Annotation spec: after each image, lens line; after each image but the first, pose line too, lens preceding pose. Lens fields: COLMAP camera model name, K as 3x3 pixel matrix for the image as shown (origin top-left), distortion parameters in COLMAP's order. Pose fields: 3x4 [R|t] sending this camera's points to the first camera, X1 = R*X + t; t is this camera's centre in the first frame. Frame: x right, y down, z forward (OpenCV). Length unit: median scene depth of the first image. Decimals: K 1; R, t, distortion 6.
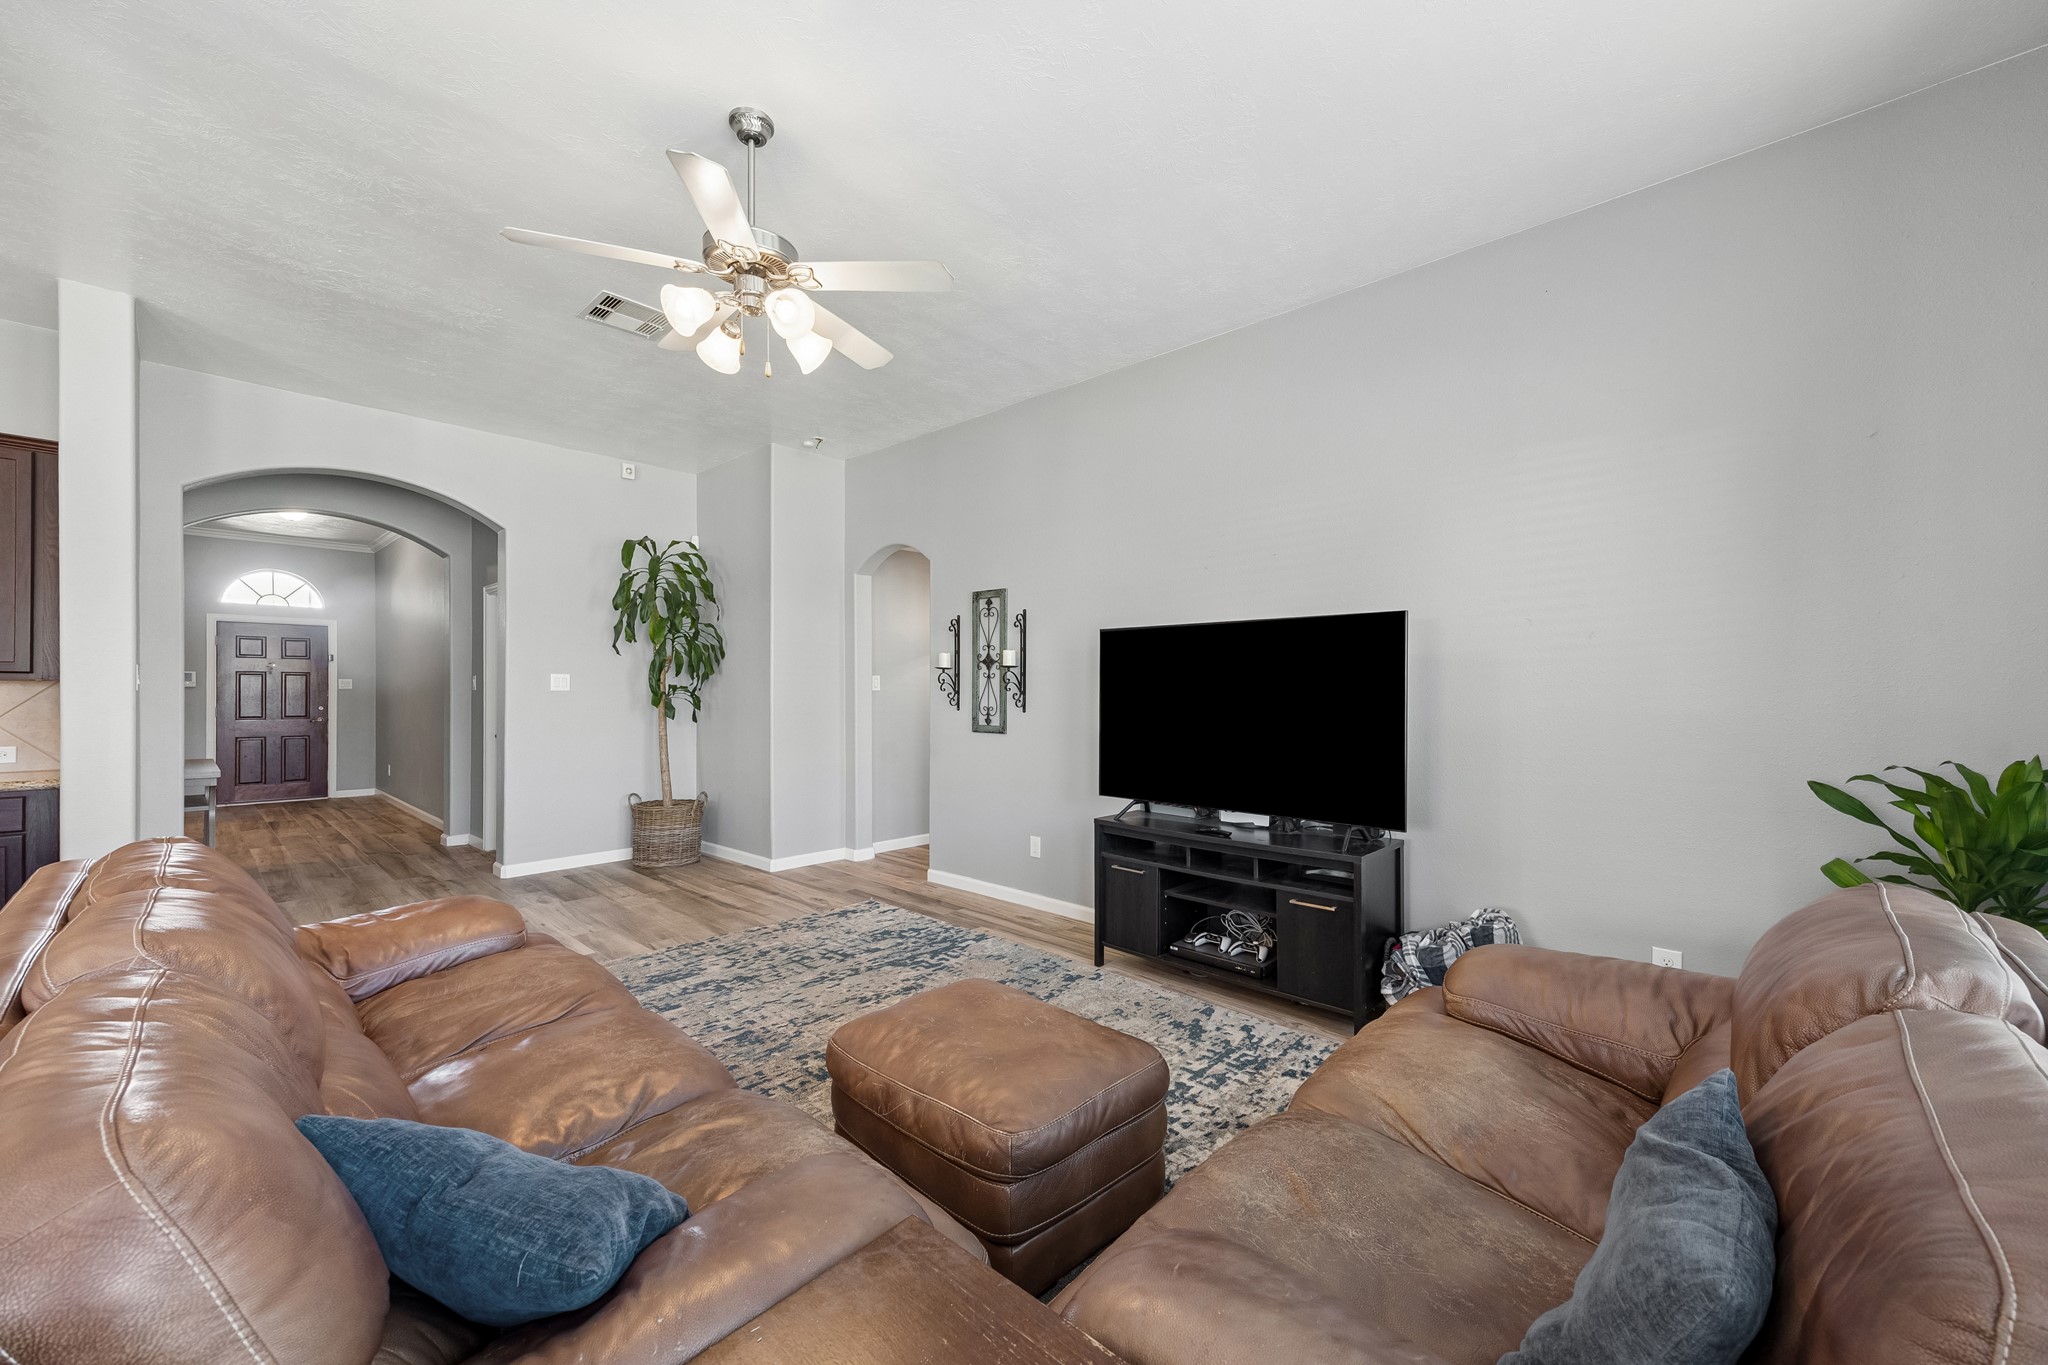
lens RADIAL K [[776.3, 0, 1030.7], [0, 776.3, 690.3], [0, 0, 1]] dist [0.000303, -0.000055]
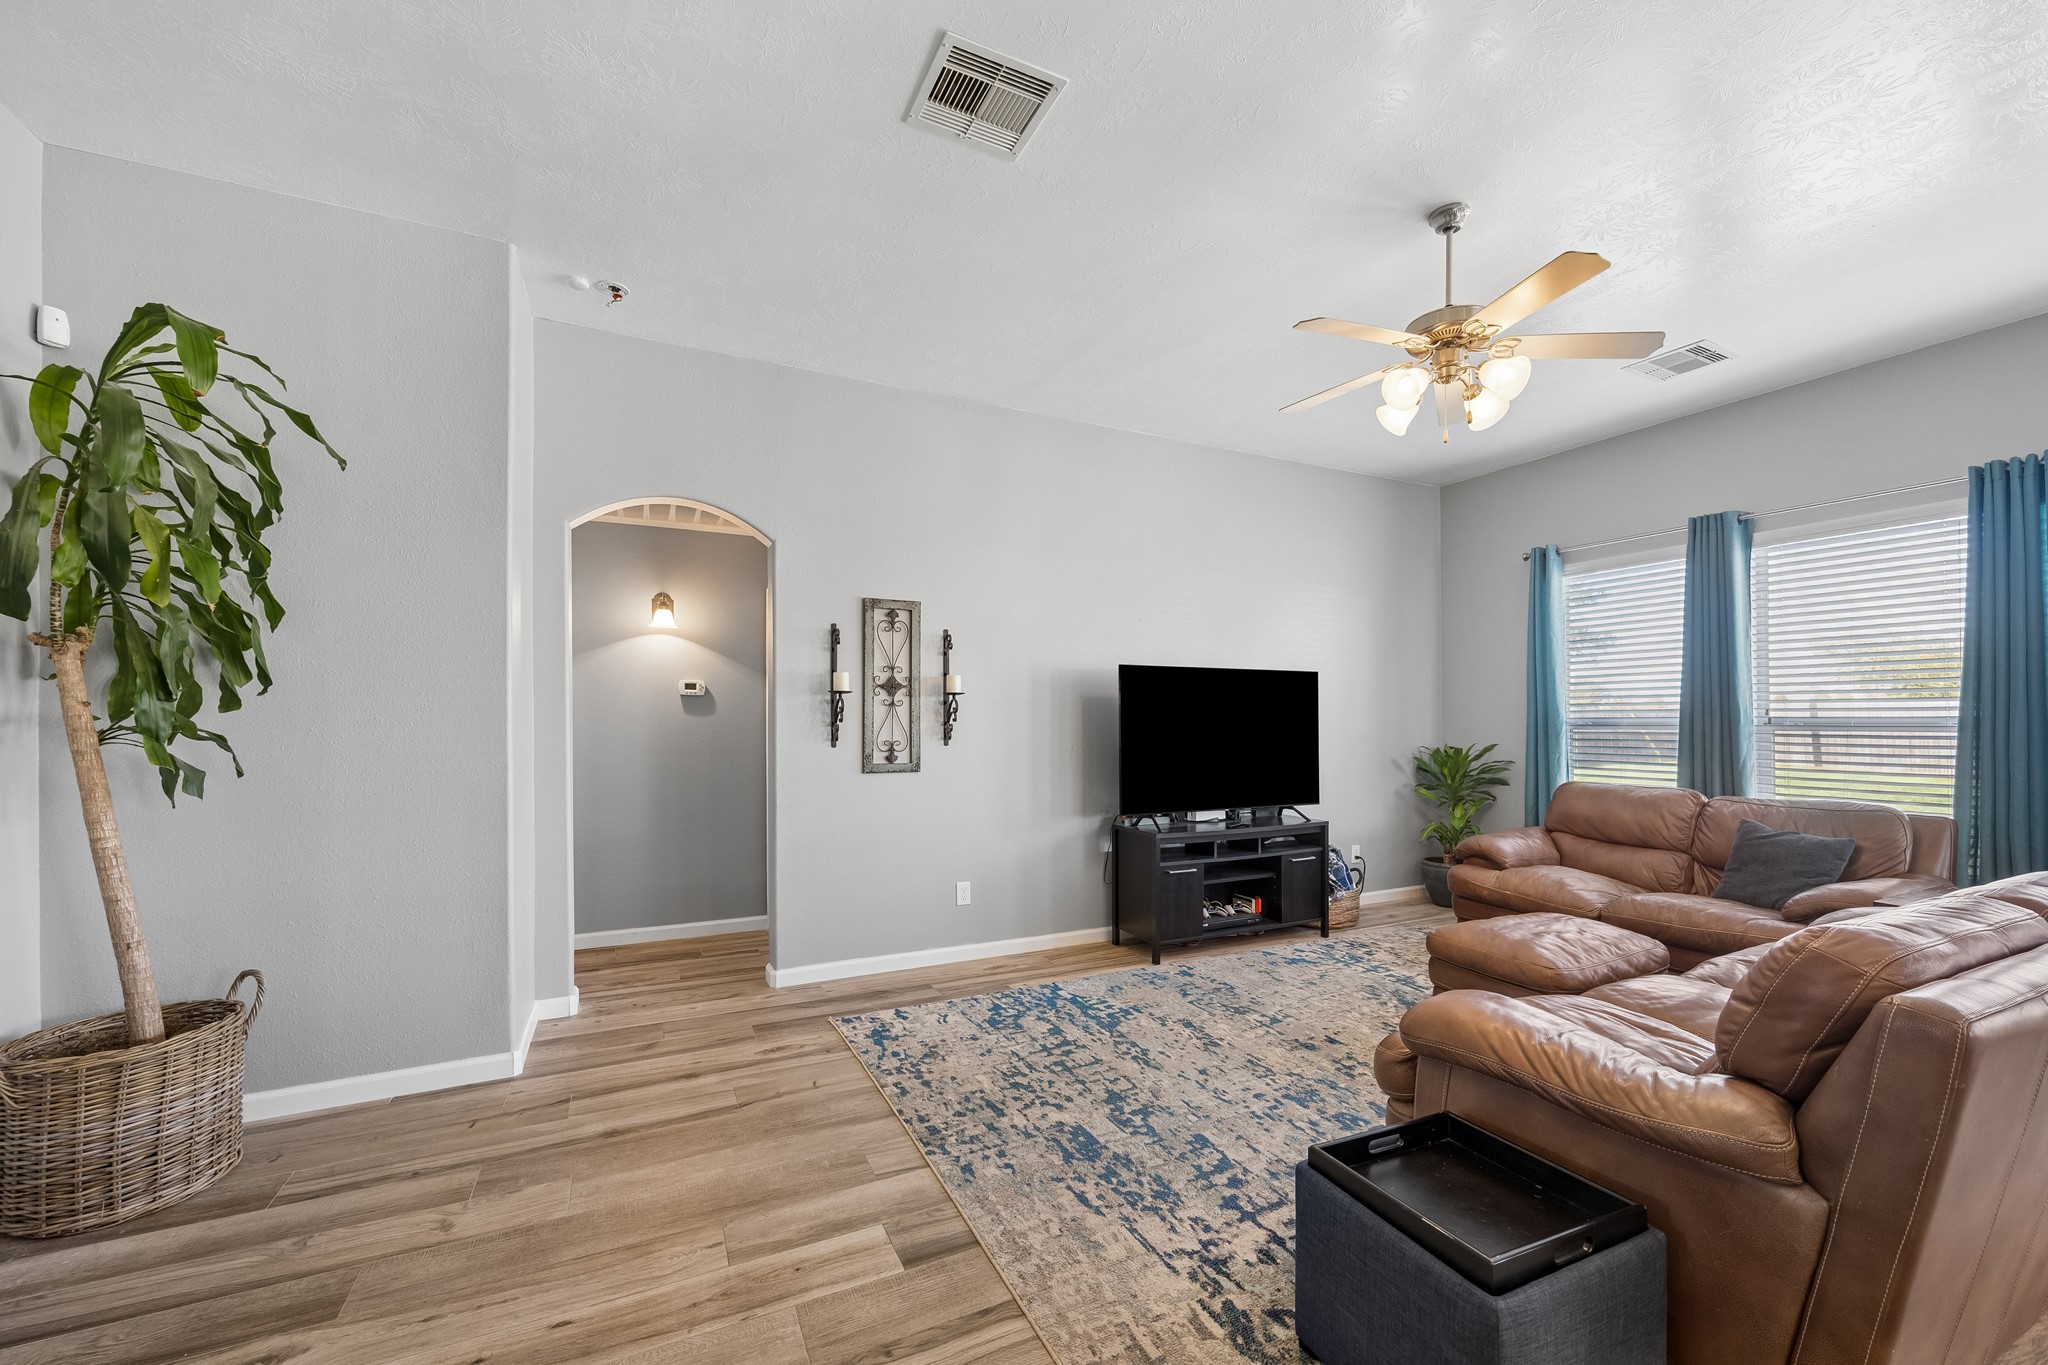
lens RADIAL K [[809.3, 0, 1028.0], [0, 809.3, 717.7], [0, 0, 1]] dist [-0.002051, -0.000246]
pose [[0.371595, -0.001840, 0.928393, -1.007198], [0.004706, 0.999989, 0.000098, -0.003943], [-0.928383, 0.004332, 0.371600, 0.689355]]
